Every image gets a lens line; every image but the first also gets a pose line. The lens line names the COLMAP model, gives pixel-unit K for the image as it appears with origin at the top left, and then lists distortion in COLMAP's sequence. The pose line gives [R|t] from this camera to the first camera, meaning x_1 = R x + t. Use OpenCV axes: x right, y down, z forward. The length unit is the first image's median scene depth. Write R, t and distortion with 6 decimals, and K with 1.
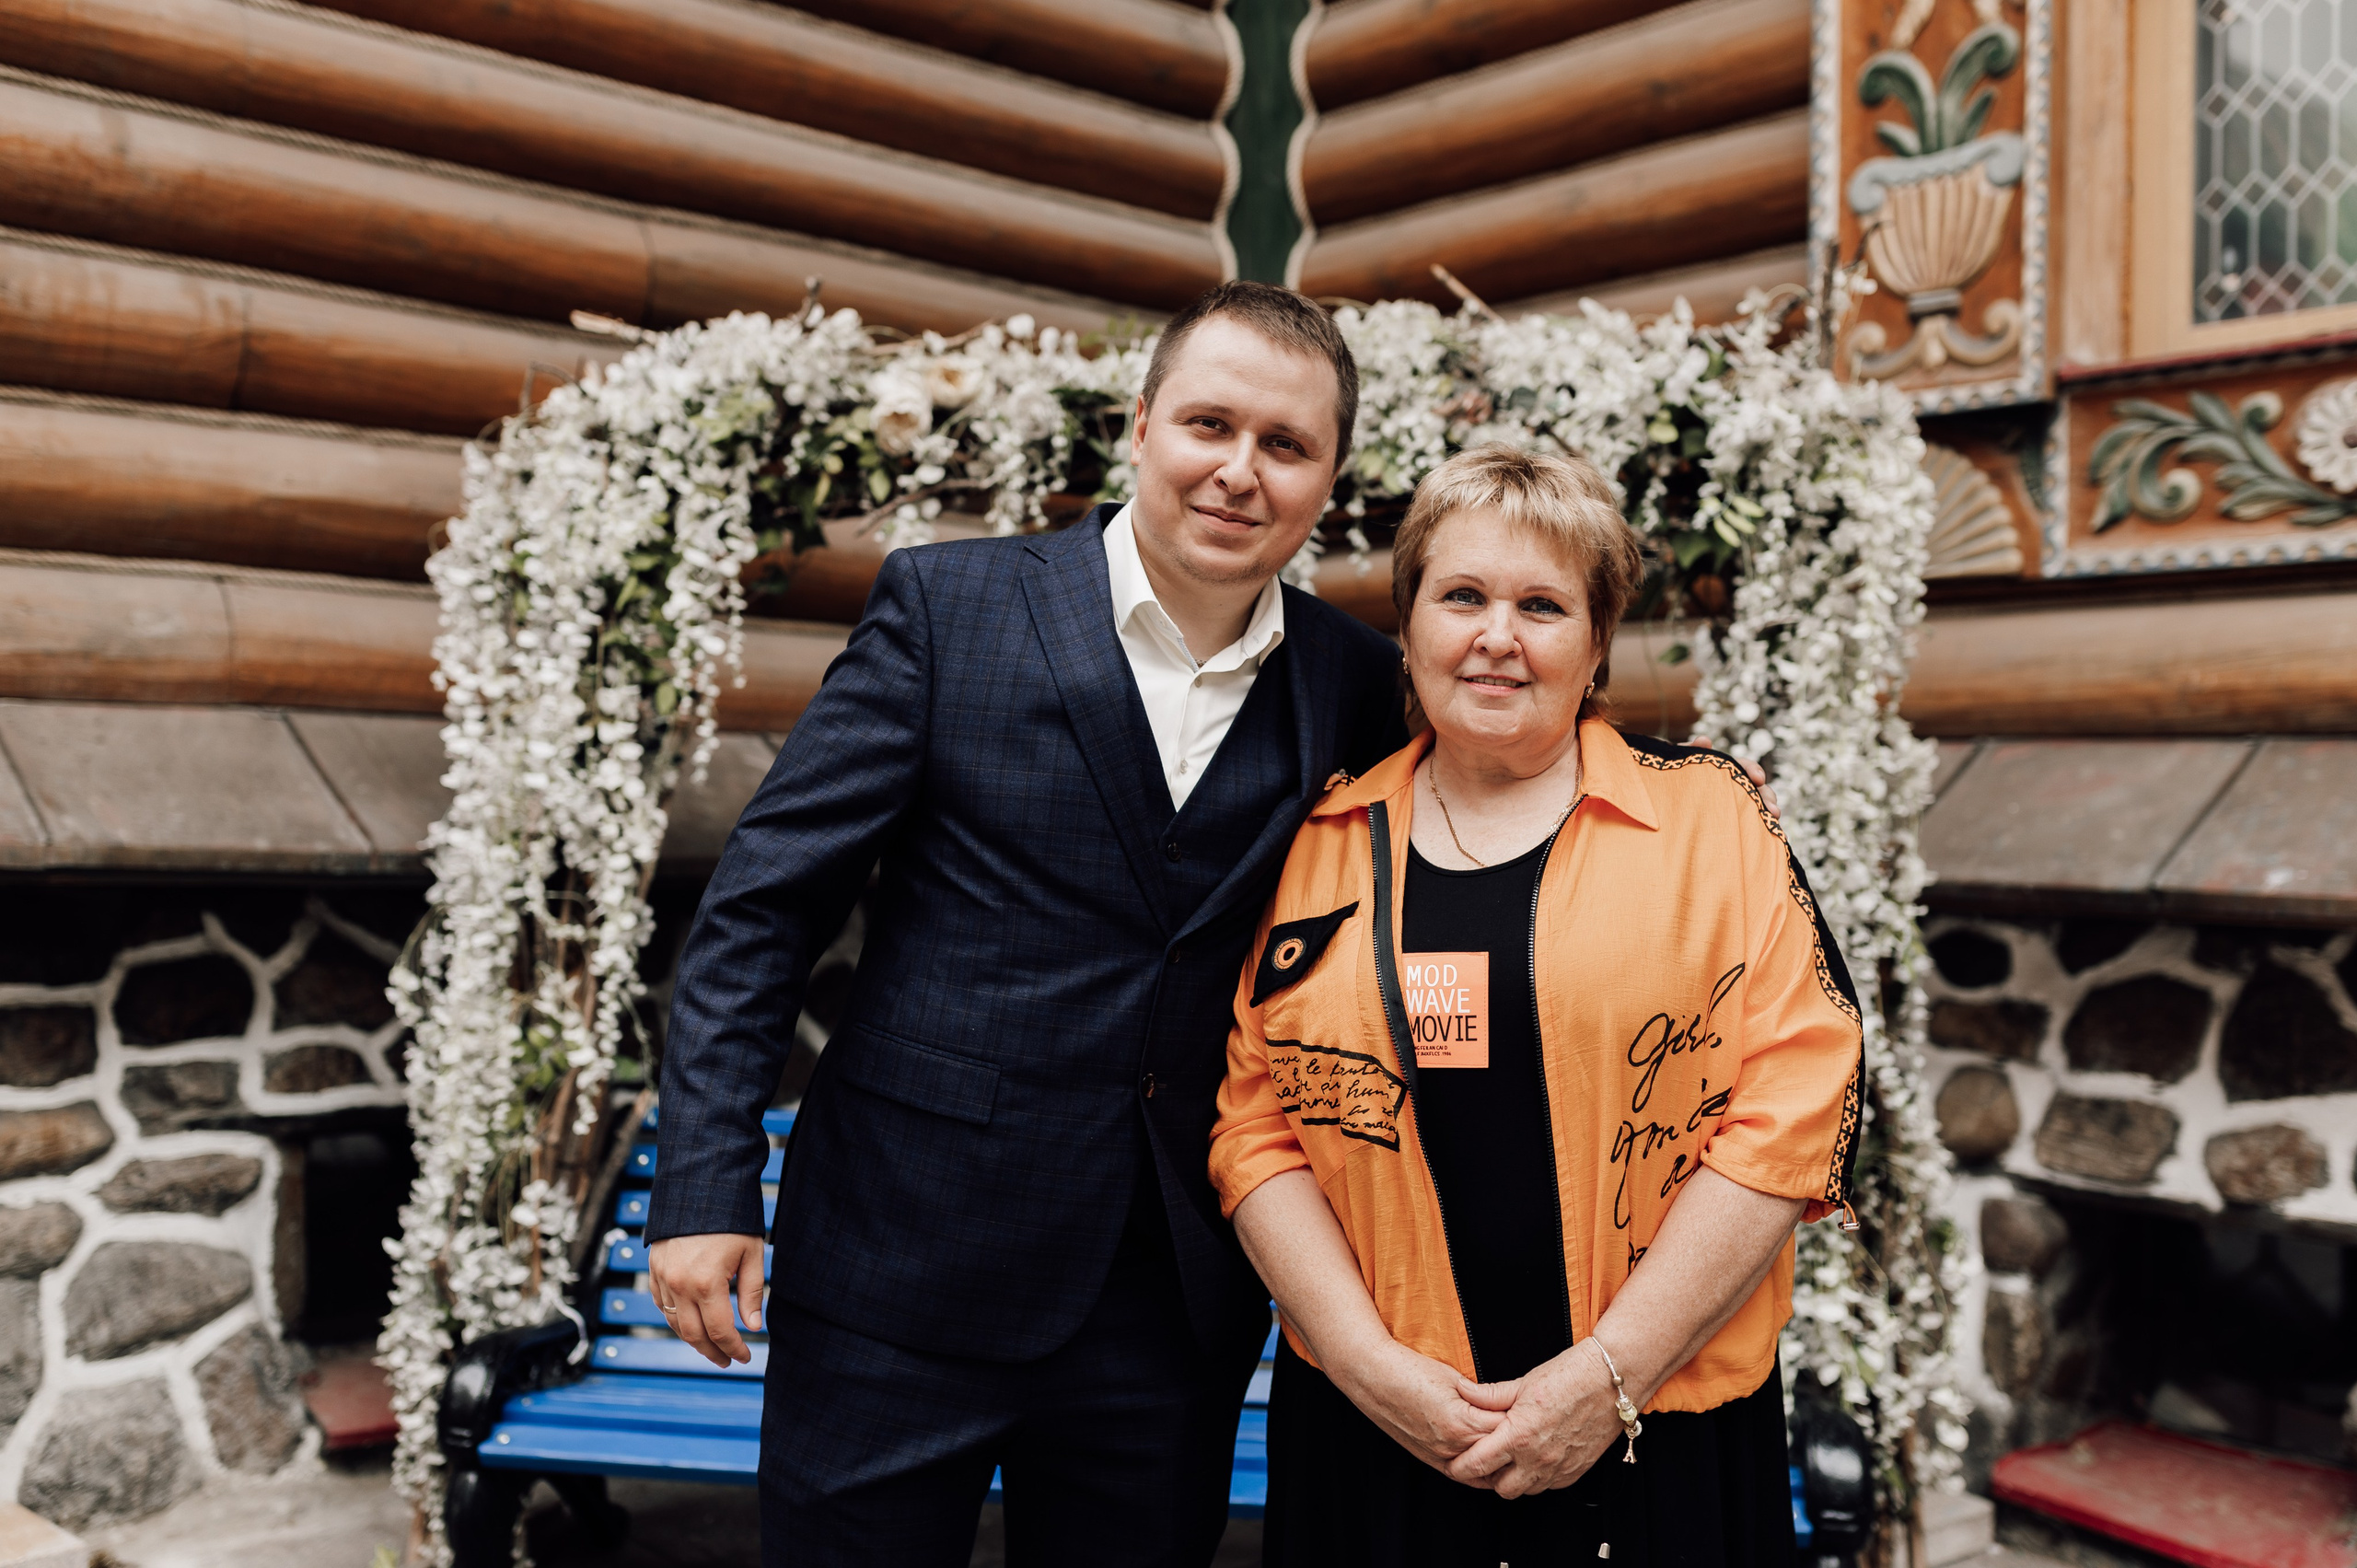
lens RADIAL K [[2288.5, 0, 1176.4], [0, 2288.5, 780.3], [0, 0, 1]] dist [0.002116, 0.000000]
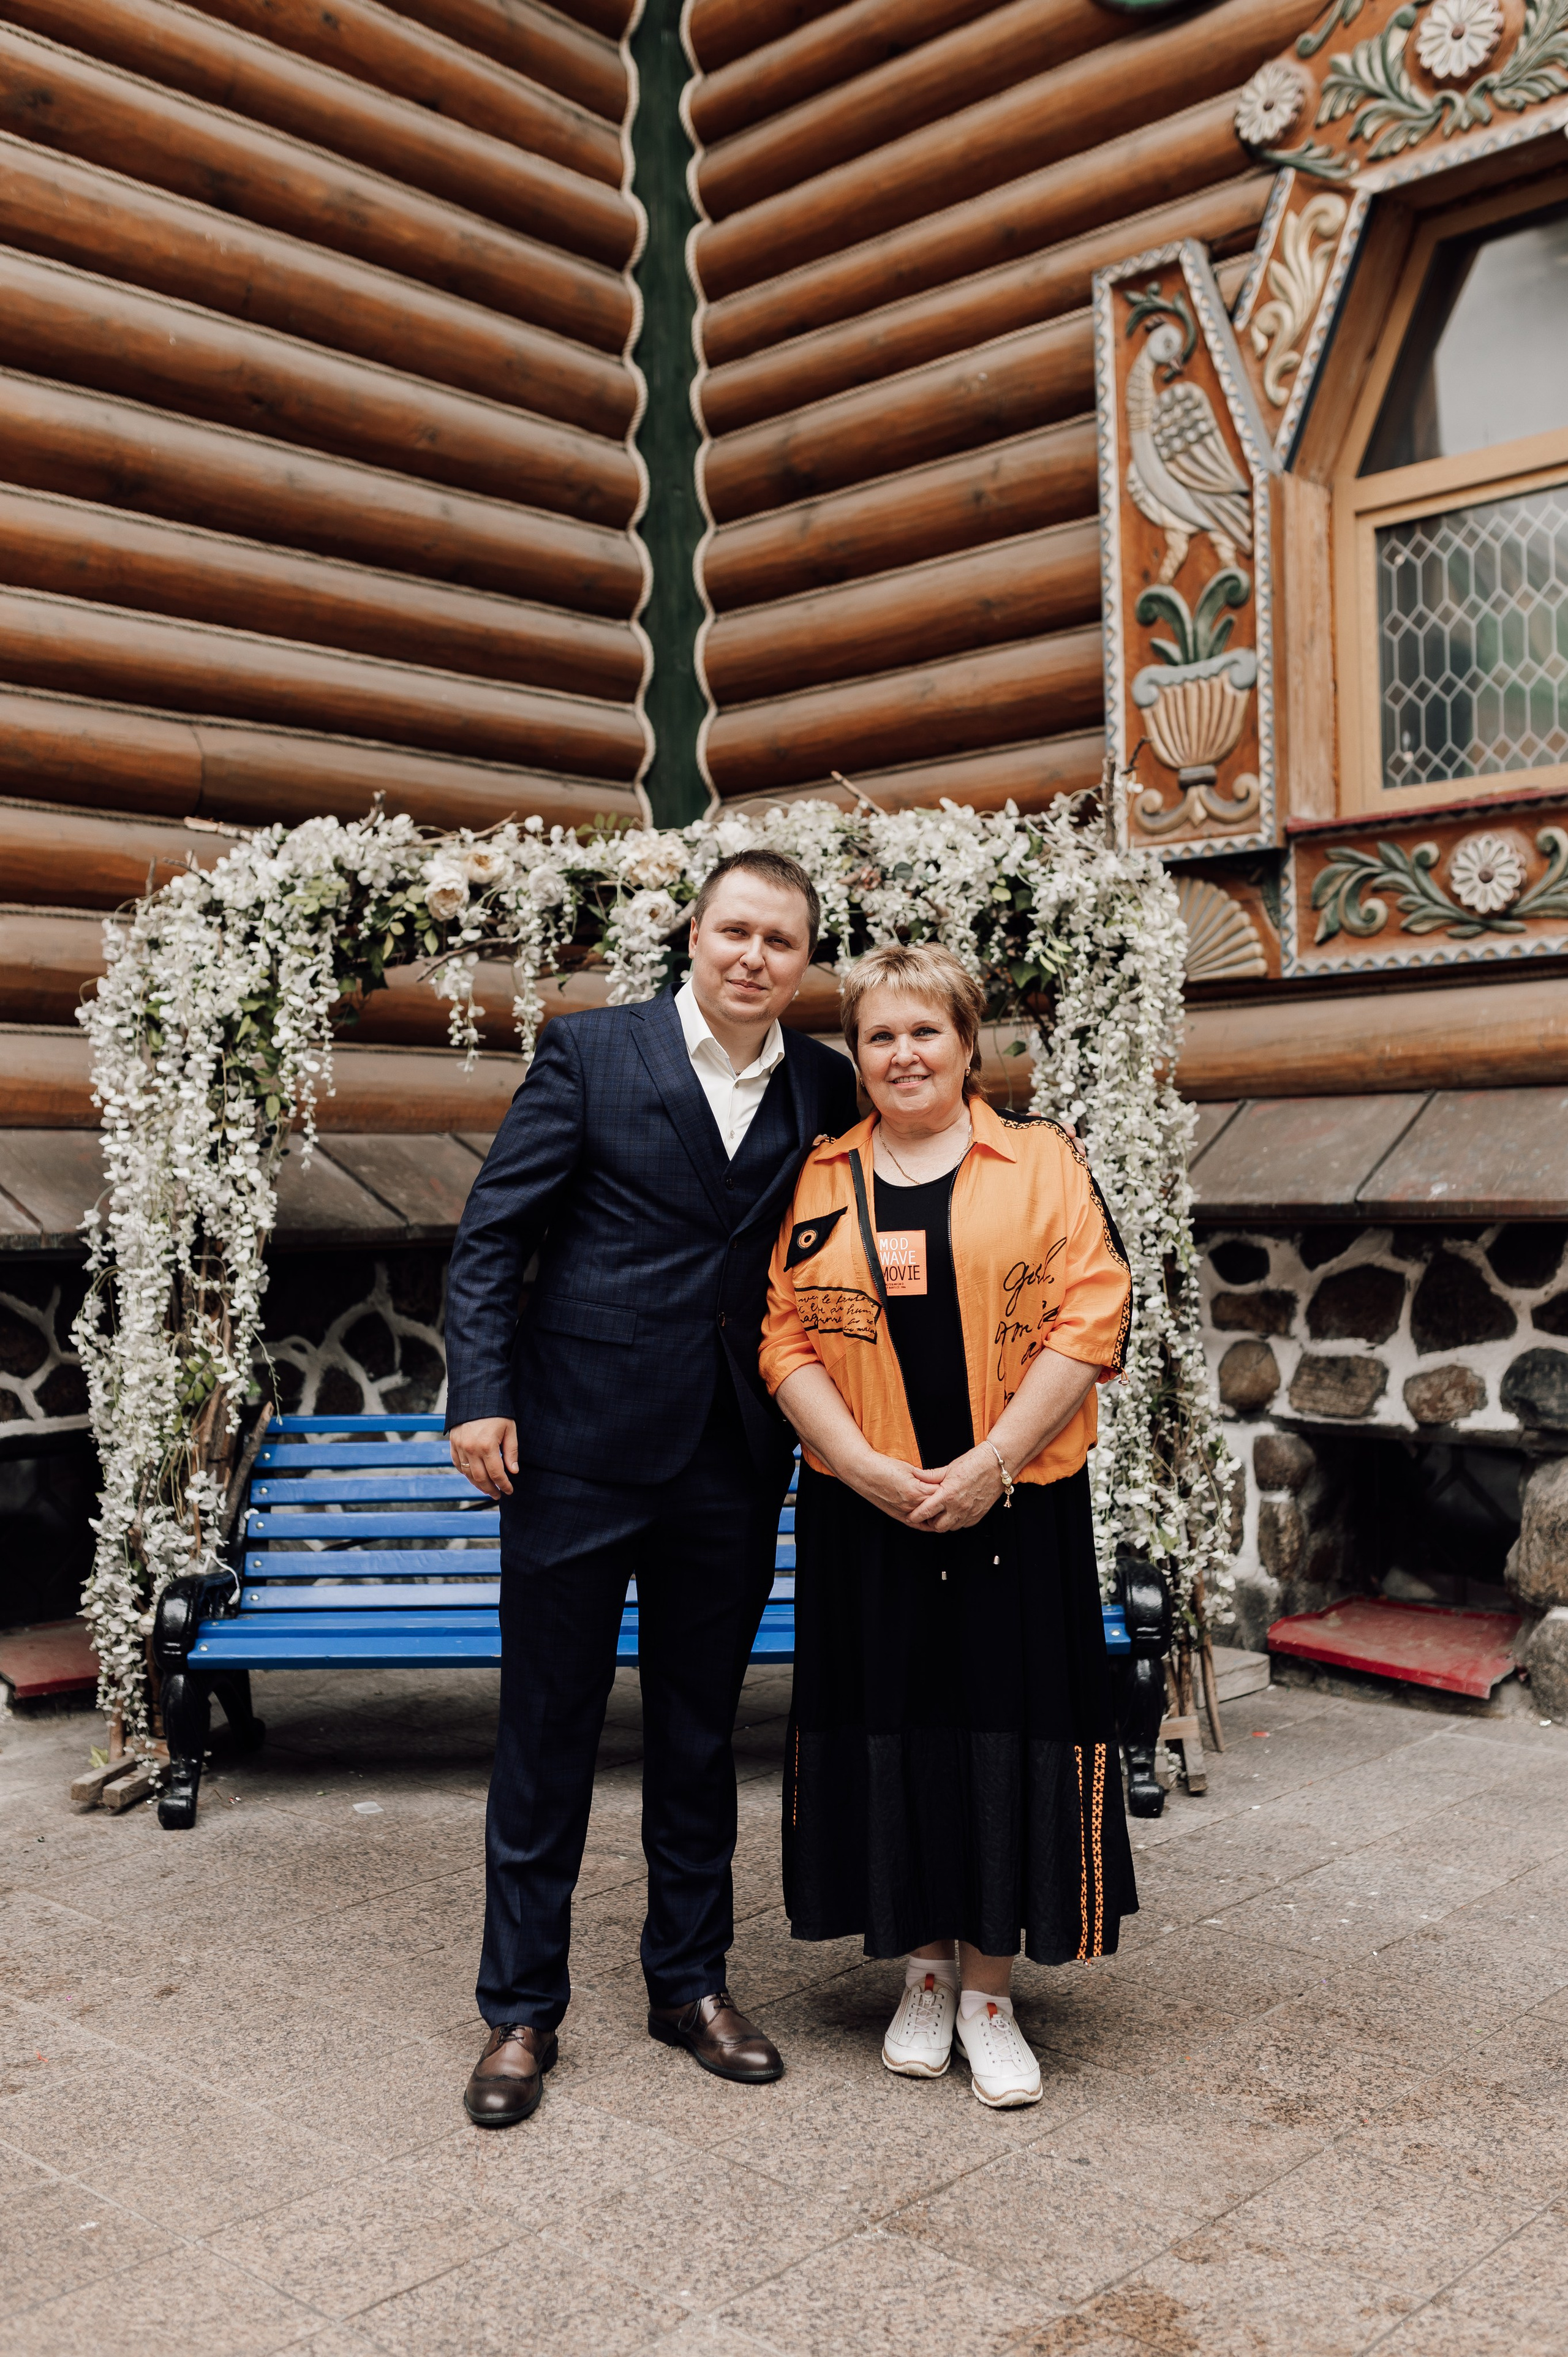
lens RADIAL K [[2288.4, 0, 780.7], [0, 2288.4, 1179.8], [0, 0, 1]] dist [0.002116, 0.000000]
pose [[0.993418, -0.041893, 0.106611, -0.070449], [0.041190, 0.999113, 0.008793, 0.006602], [-0.106885, -0.004343, 0.994262, -0.340388]]
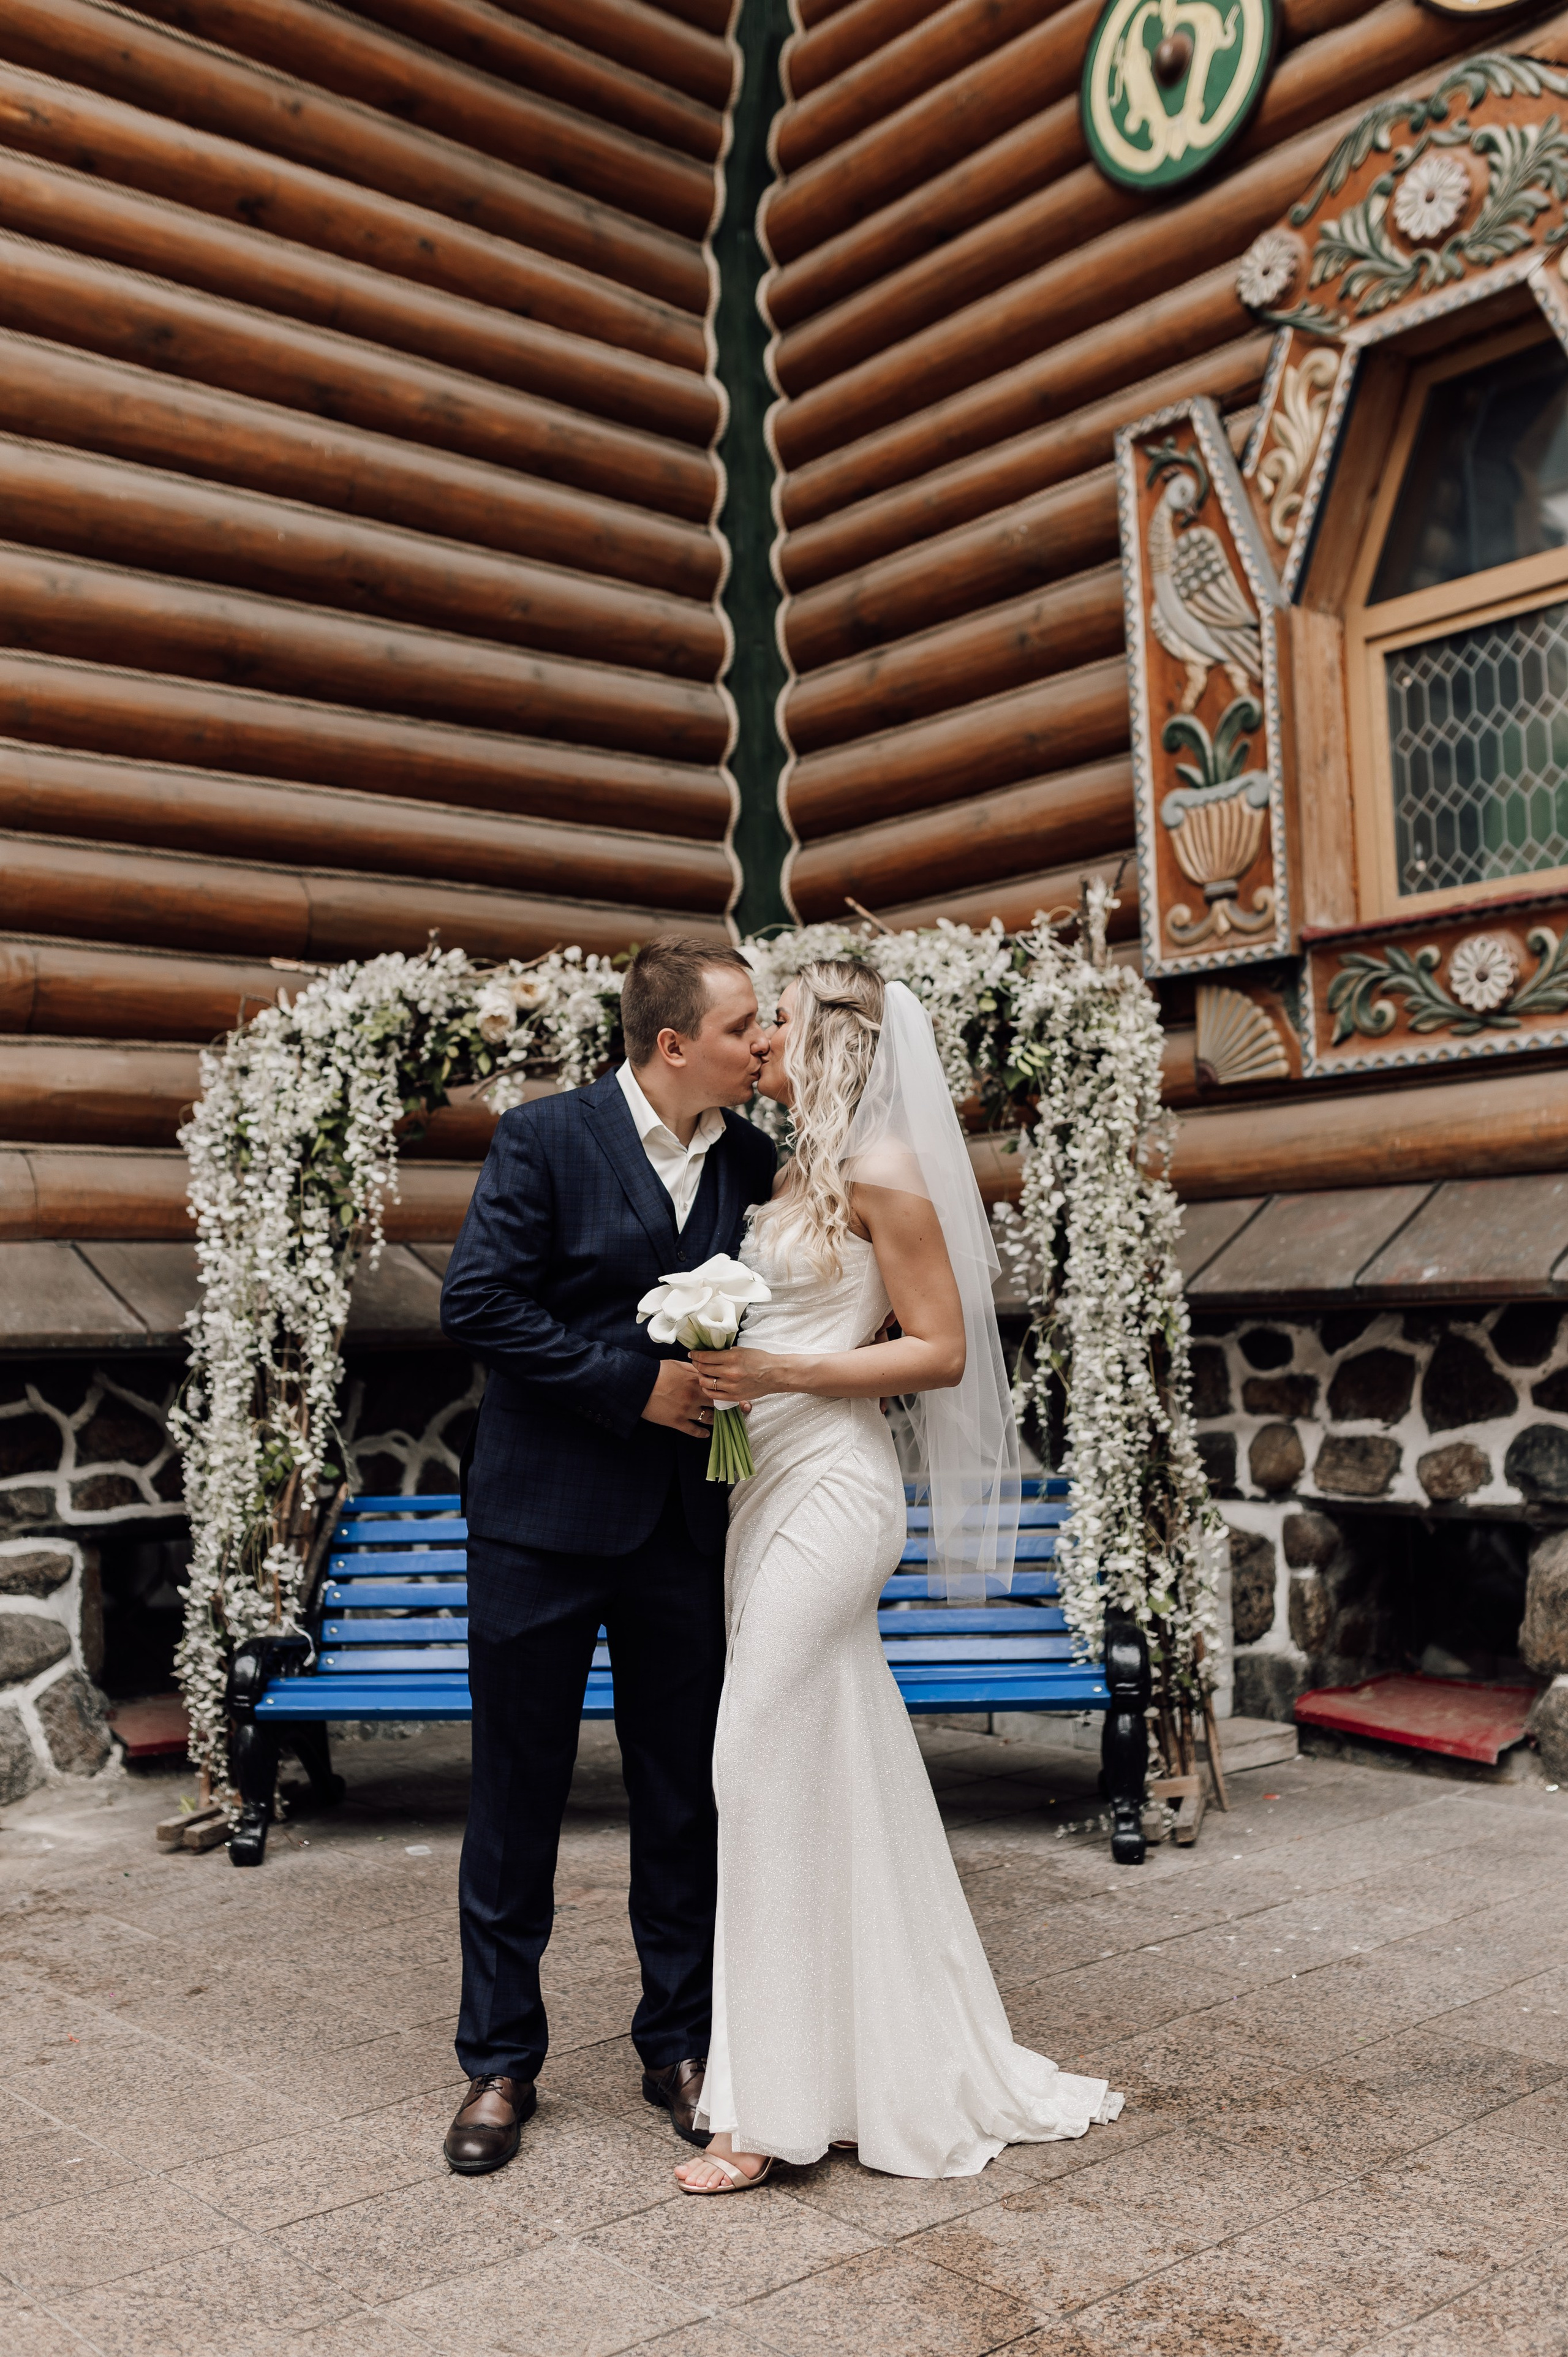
lens RADIAL K [[2288.4, 0, 780.6], [0, 2288.4, 1181.9], [0, 0, 1]] dist [0.002116, 0.000000]
pose [[0.998409, -0.056323, 0.002694, 0.051387], [0.056386, 0.997020, -0.052655, 0.034963], [0.000280, 0.052723, 0.998609, -0.455341]]
